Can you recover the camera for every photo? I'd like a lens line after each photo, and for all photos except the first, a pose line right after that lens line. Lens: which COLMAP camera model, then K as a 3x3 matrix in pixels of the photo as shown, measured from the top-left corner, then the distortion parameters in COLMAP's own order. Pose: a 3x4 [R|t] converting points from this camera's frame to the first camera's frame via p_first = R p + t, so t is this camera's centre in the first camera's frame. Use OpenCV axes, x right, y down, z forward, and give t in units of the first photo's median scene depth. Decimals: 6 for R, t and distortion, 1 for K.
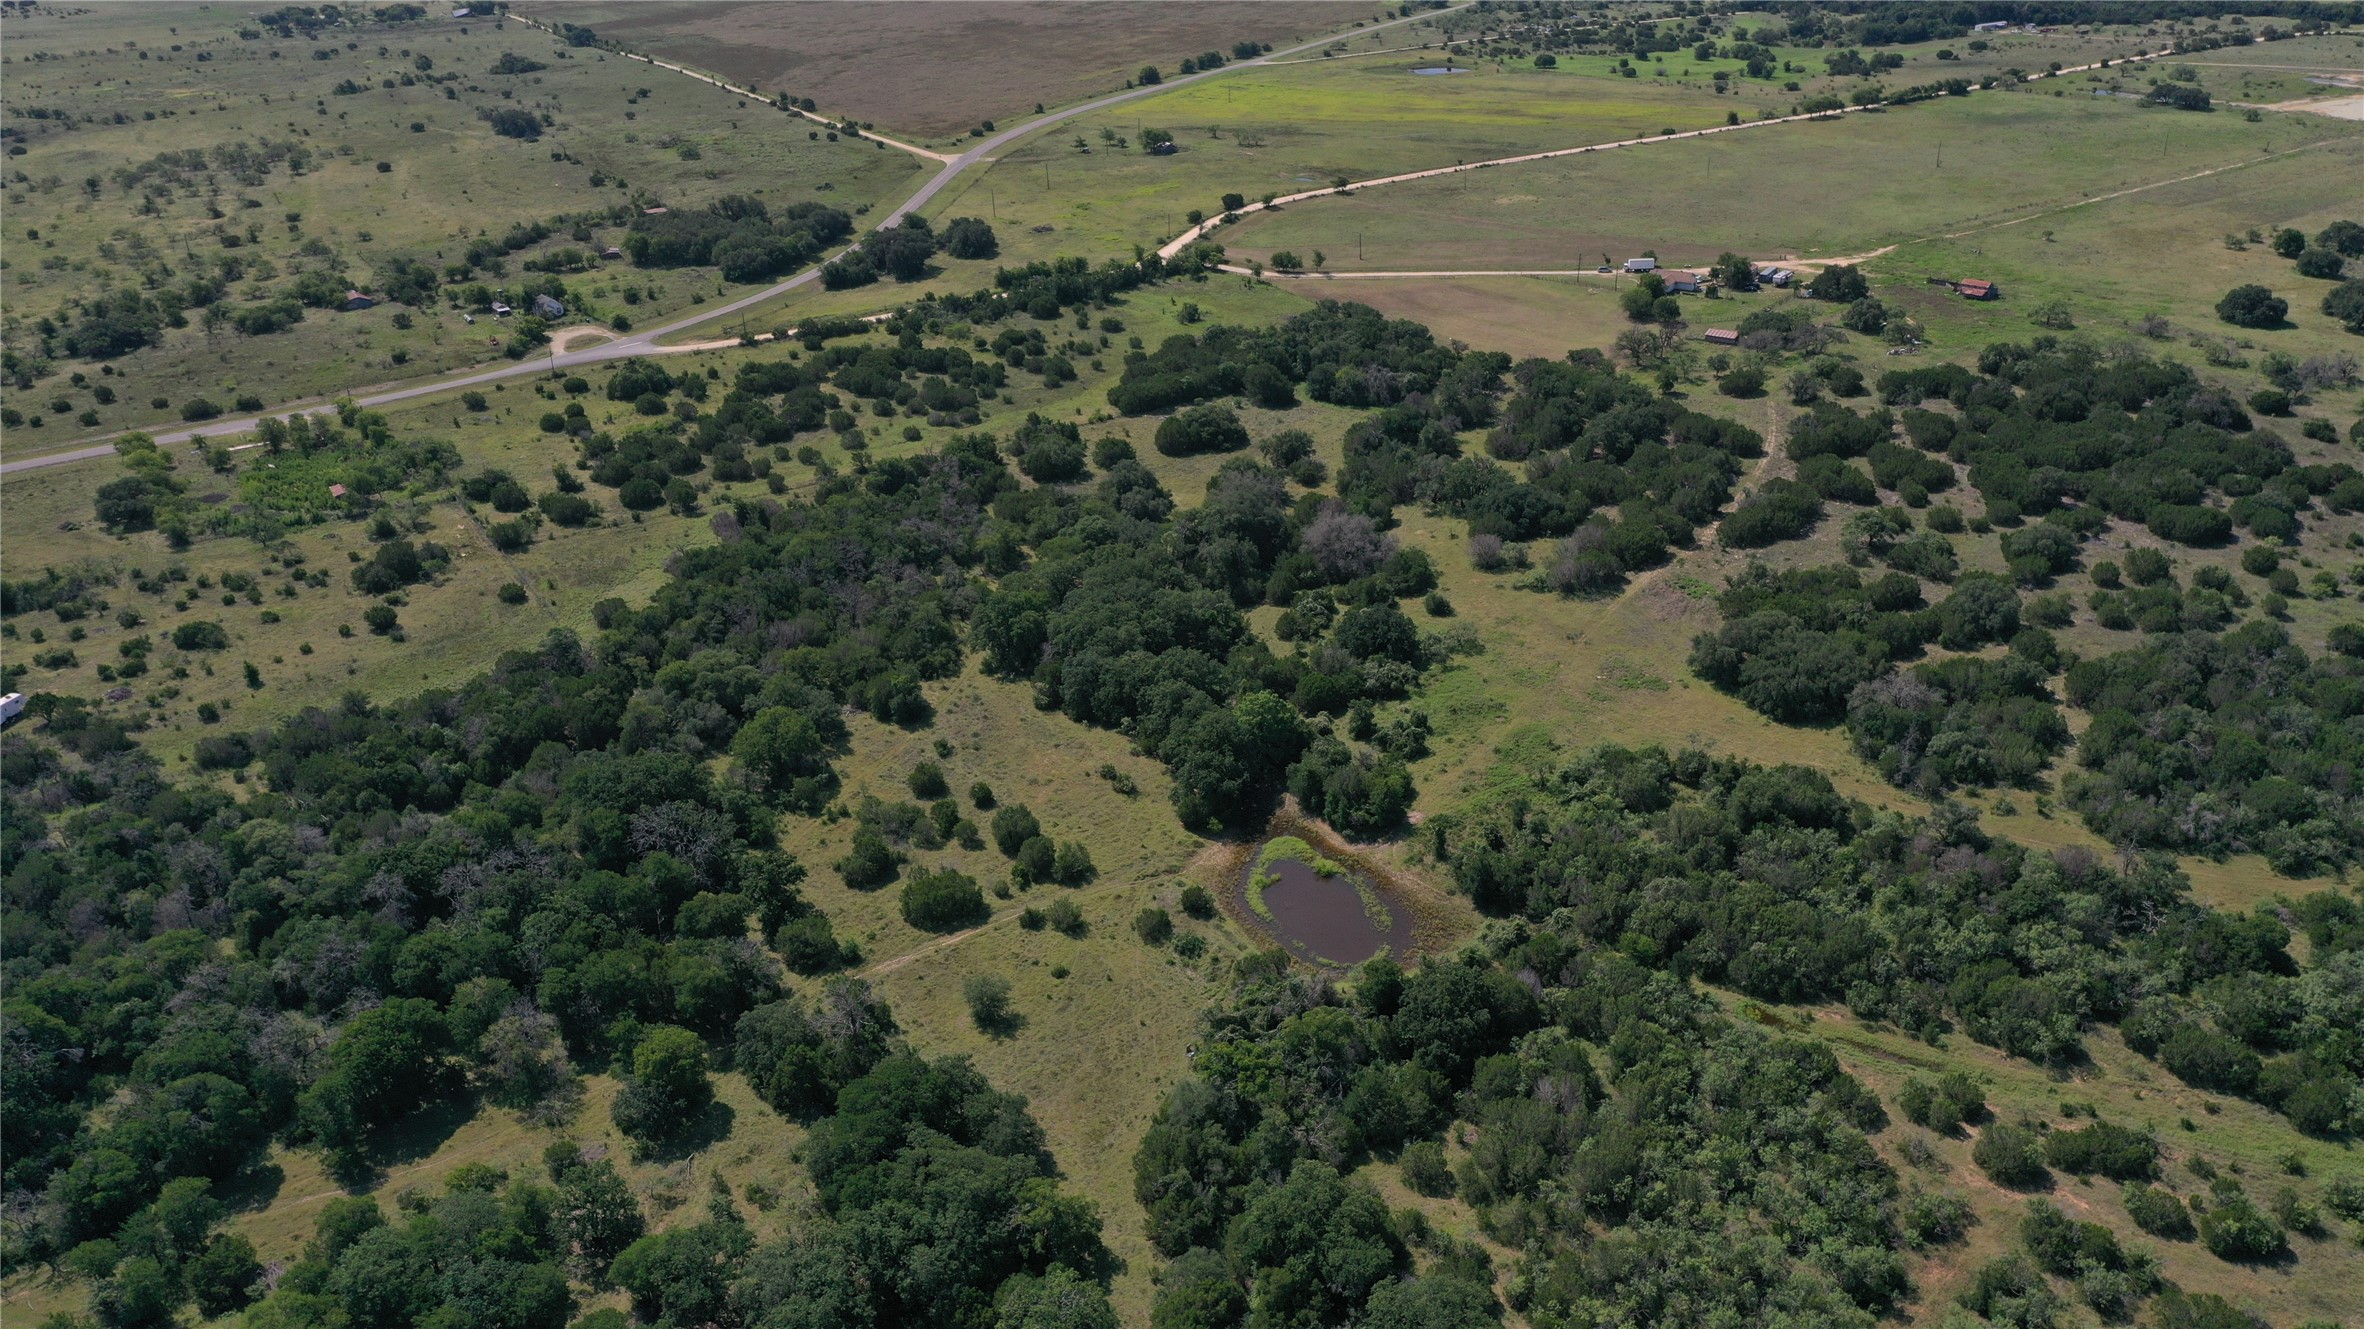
lens RADIAL K [[1886.2, 0, 1182.0], [0, 1886.2, 664.5], [0, 0, 1]] dist [0.016611, 0.000026]
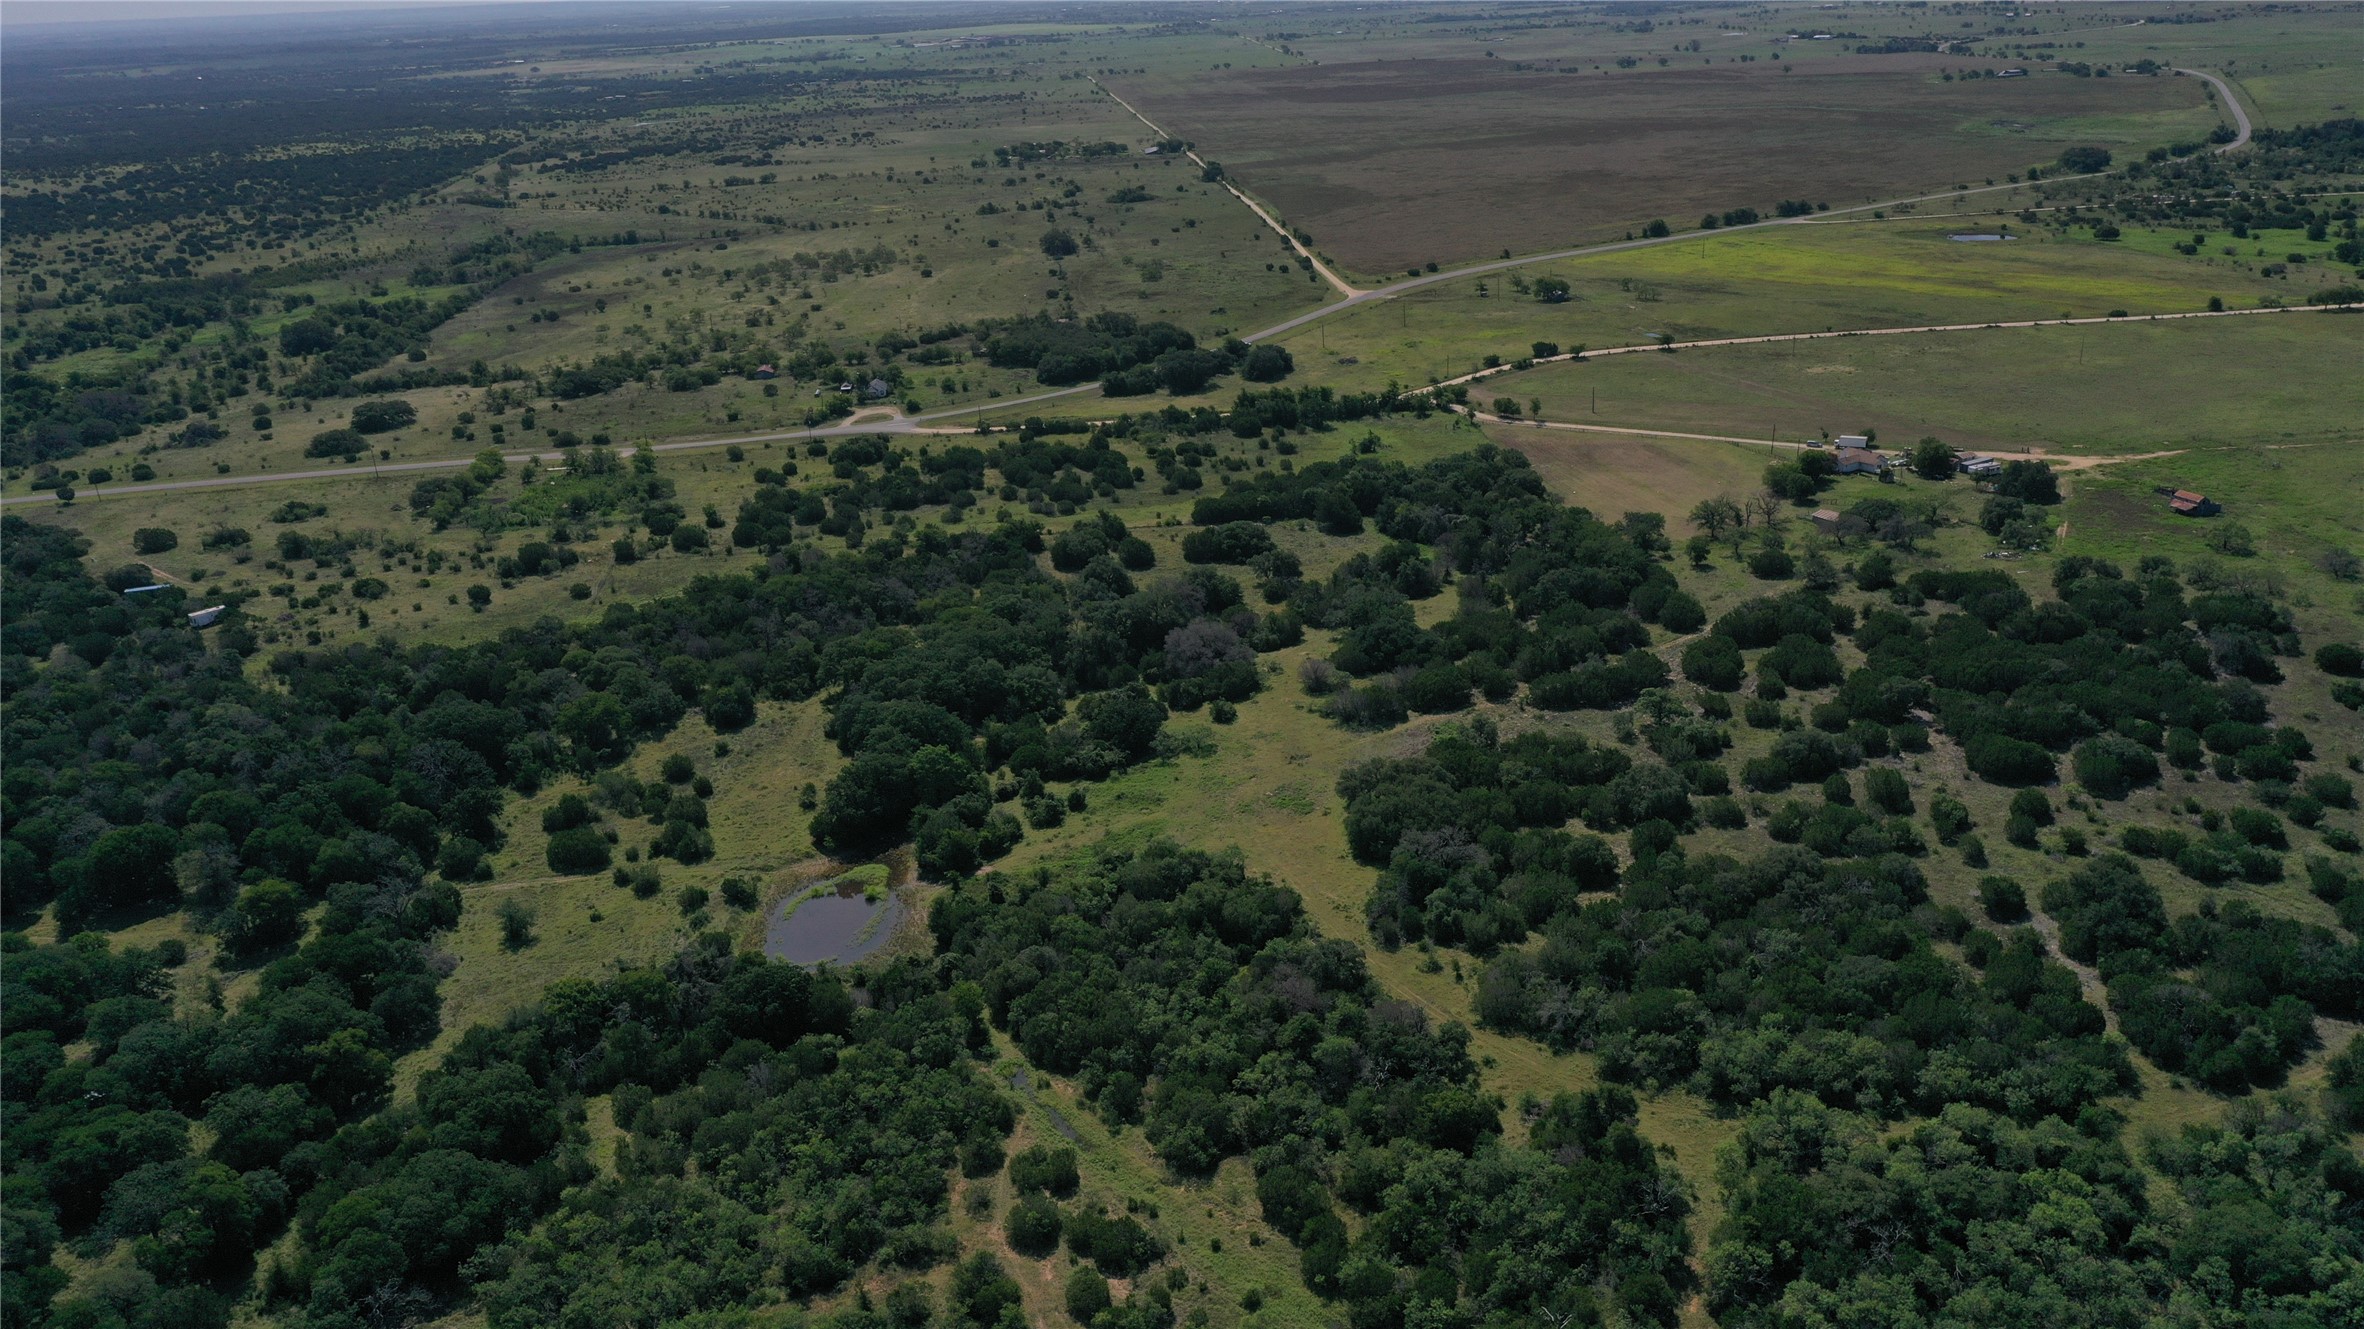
lens RADIAL K [[1886.2, 0, 1182.0], [0, 1886.2, 664.5], [0, 0, 1]] dist [0.016611, 0.000026]
pose [[0.890487, 0.146301, -0.430847, 0.363605], [-0.175518, 0.984060, -0.028612, -0.014813], [0.419794, 0.101100, 0.901971, 0.011133]]
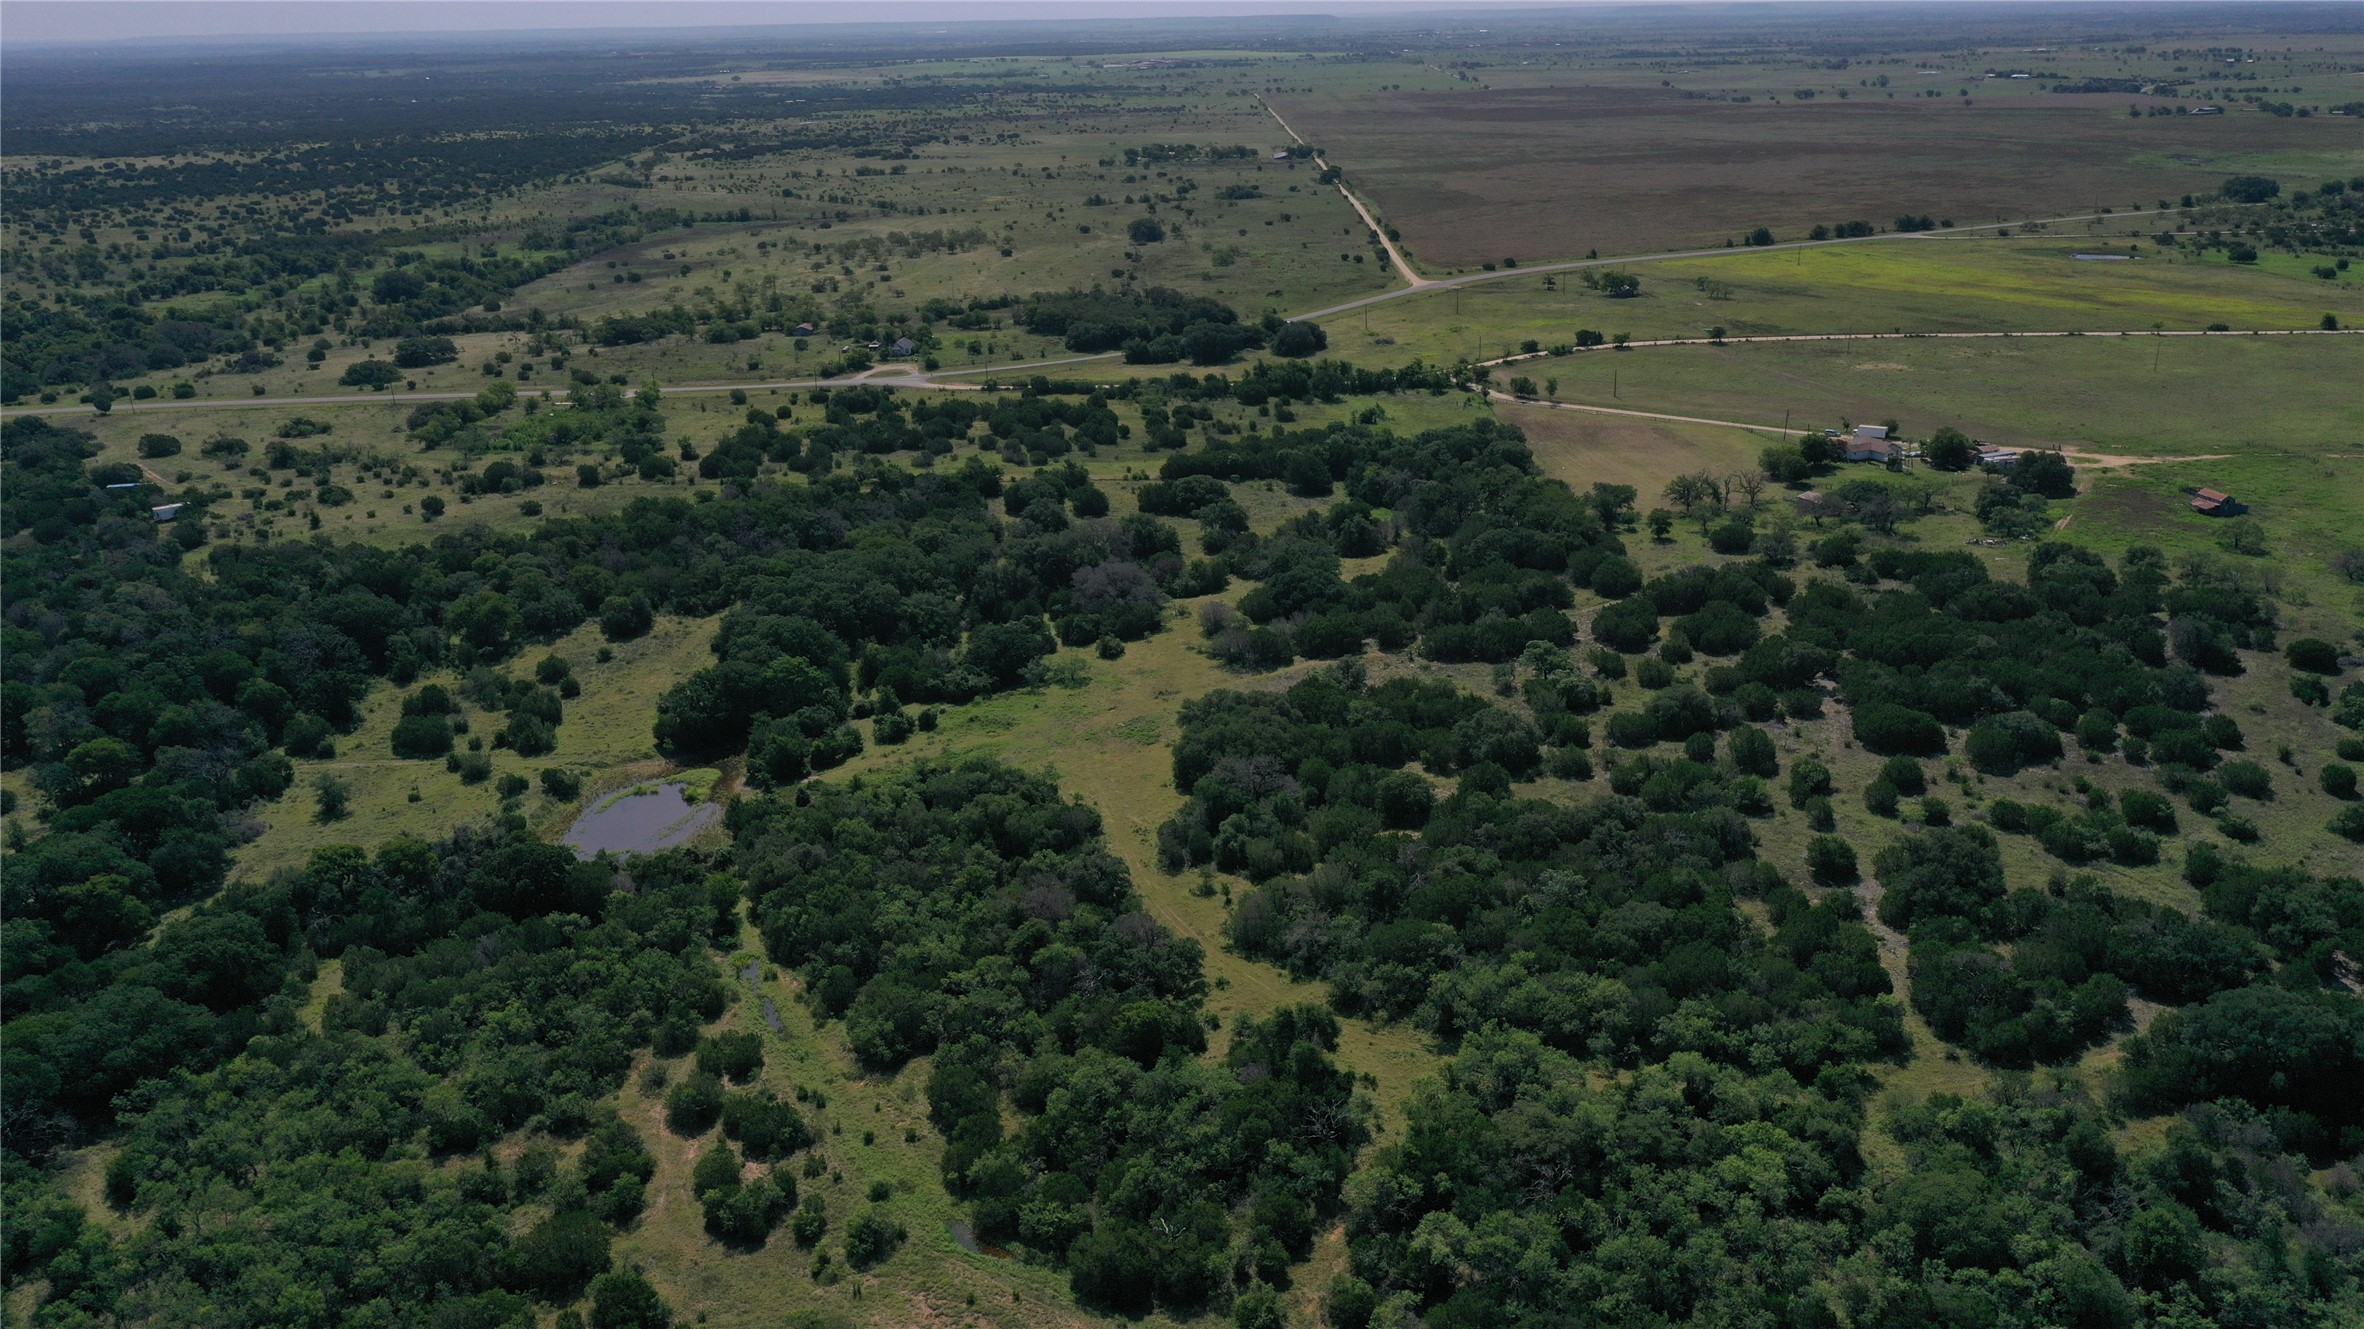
lens RADIAL K [[1886.2, 0, 1182.0], [0, 1886.2, 664.5], [0, 0, 1]] dist [0.016611, 0.000026]
pose [[0.835177, 0.189491, -0.516306, 0.447542], [-0.236777, 0.971201, -0.026569, -0.002945], [0.496402, 0.144439, 0.855992, 0.083500]]
